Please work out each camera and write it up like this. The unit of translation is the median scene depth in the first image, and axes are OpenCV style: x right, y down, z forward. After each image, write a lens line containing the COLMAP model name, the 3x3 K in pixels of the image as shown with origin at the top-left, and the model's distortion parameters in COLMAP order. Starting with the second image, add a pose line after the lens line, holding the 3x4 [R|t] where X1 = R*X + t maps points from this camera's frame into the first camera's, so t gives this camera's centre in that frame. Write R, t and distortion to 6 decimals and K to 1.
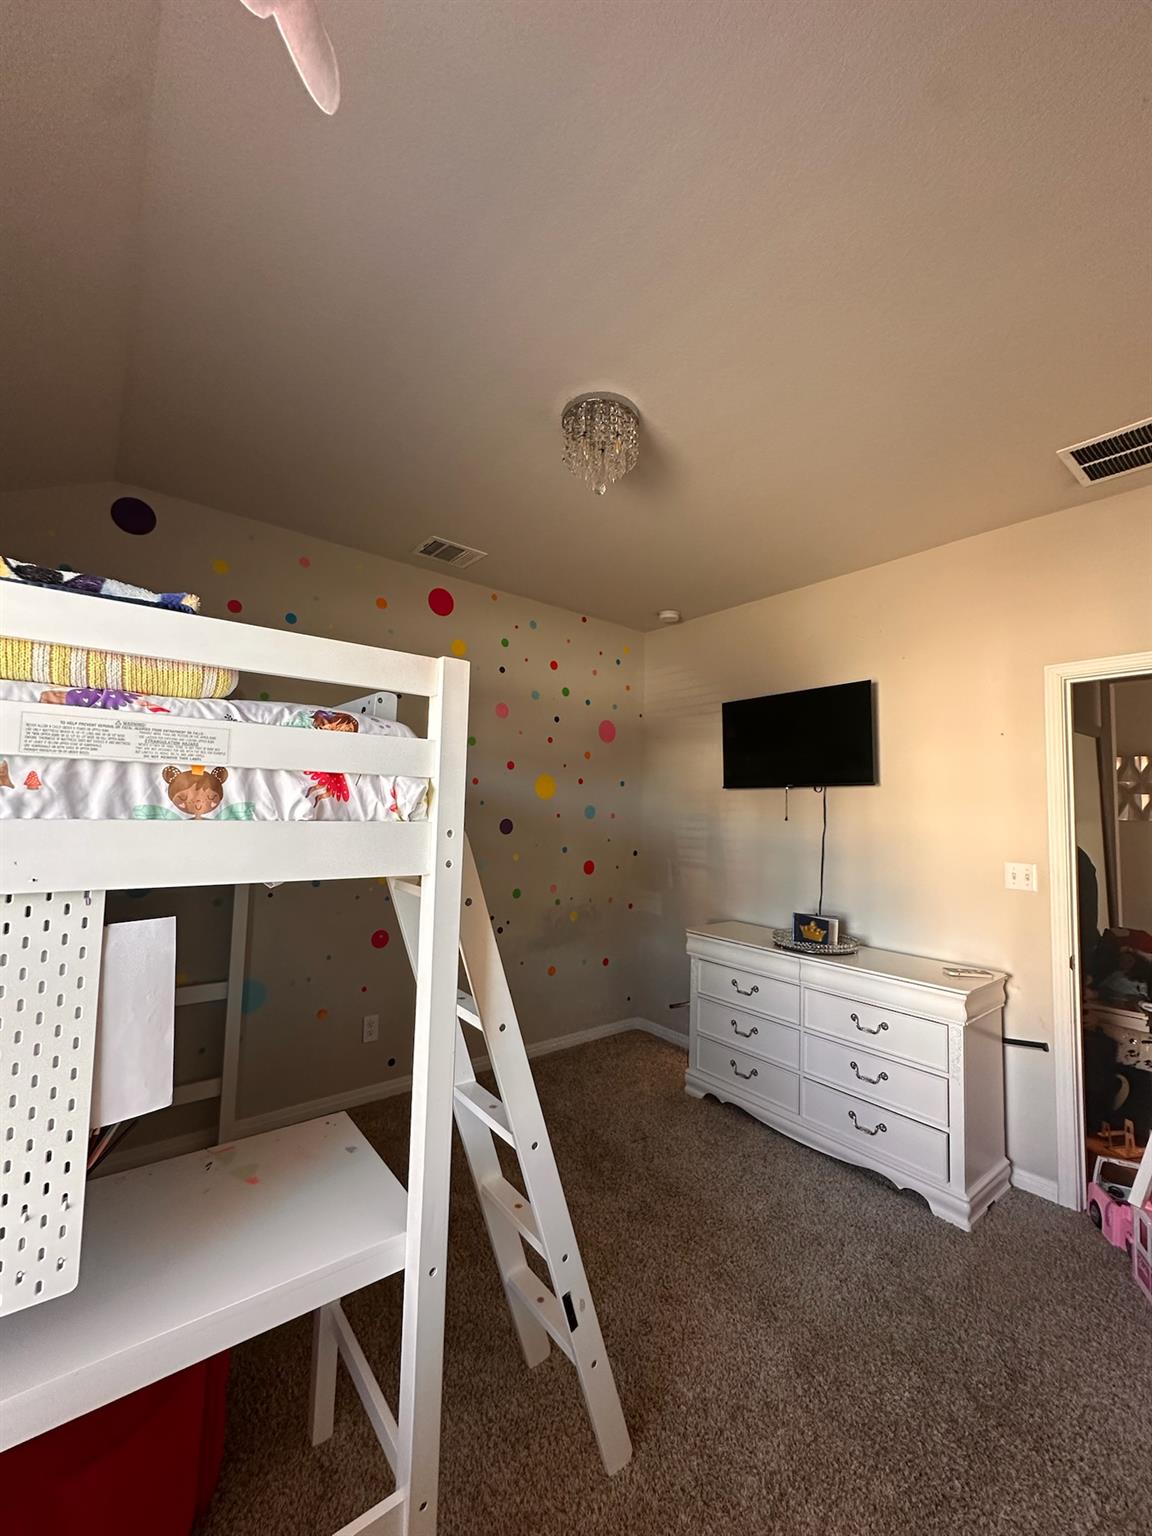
lens RADIAL K [[609.2, 0, 575.3], [0, 609.2, 769.6], [0, 0, 1]] dist [-0.003986, 0.000947]
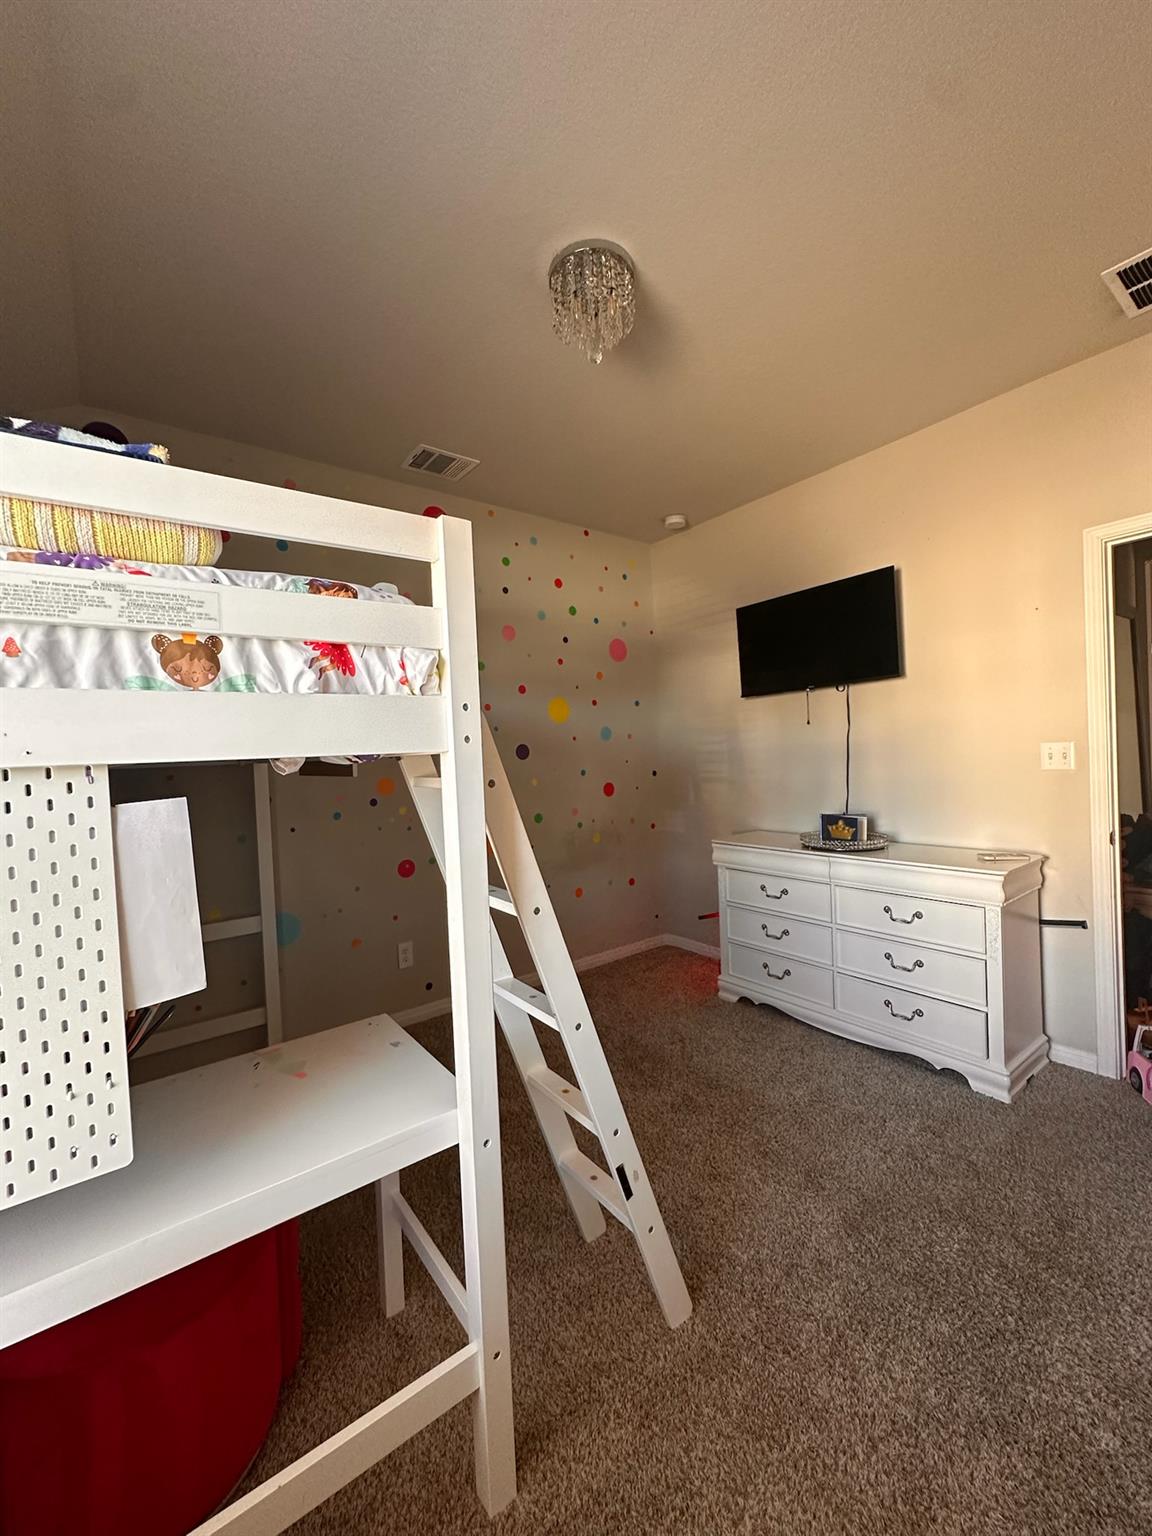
lens RADIAL K [[609.2, 0, 576.0], [0, 609.2, 768.5], [0, 0, 1]] dist [-0.003986, 0.000947]
pose [[0.997304, -0.069739, -0.022846, -0.014858], [0.071498, 0.993523, 0.088316, 0.091037], [0.016539, -0.089711, 0.995830, 0.039964]]
